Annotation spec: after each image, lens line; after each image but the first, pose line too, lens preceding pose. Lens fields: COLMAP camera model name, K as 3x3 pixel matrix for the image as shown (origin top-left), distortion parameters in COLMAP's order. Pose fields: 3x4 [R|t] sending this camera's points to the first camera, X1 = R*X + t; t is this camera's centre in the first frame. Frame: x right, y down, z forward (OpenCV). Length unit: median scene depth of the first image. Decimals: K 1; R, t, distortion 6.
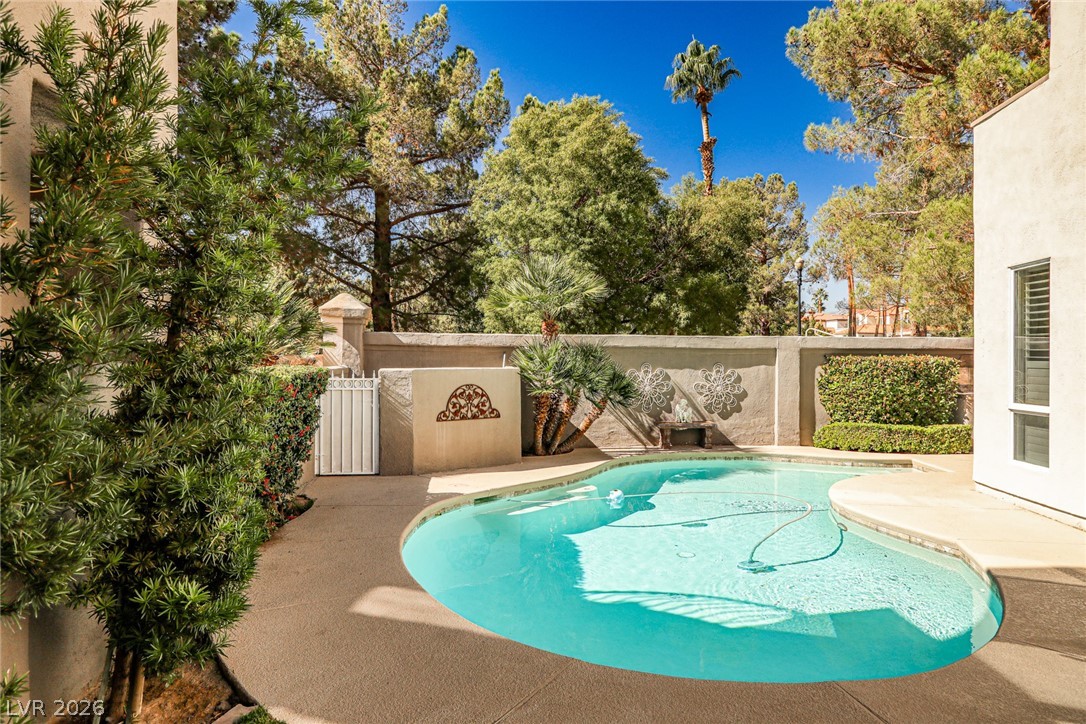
lens RADIAL K [[716.9, 0, 543.5], [0, 716.9, 360.2], [0, 0, 1]] dist [-0.024614, 0.001101]
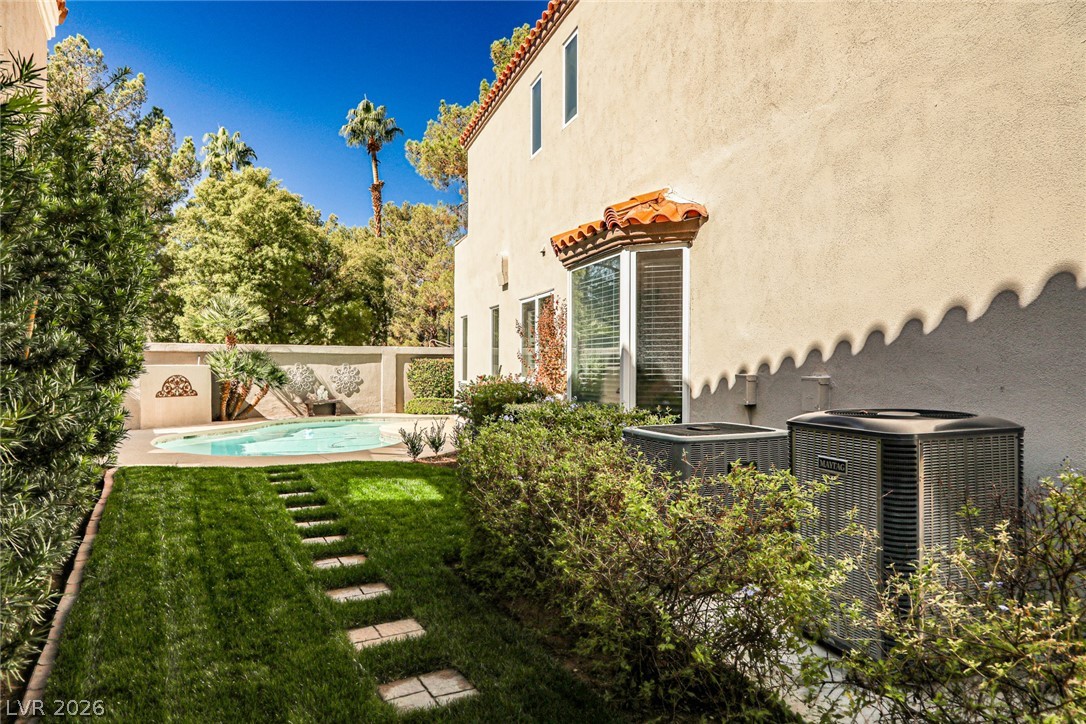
lens RADIAL K [[716.9, 0, 546.7], [0, 716.9, 360.2], [0, 0, 1]] dist [-0.024614, 0.001101]
pose [[0.915143, 0.000023, 0.403129, 0.010695], [0.002401, 0.999982, -0.005508, 0.008175], [-0.403122, 0.006008, 0.915127, -0.654543]]
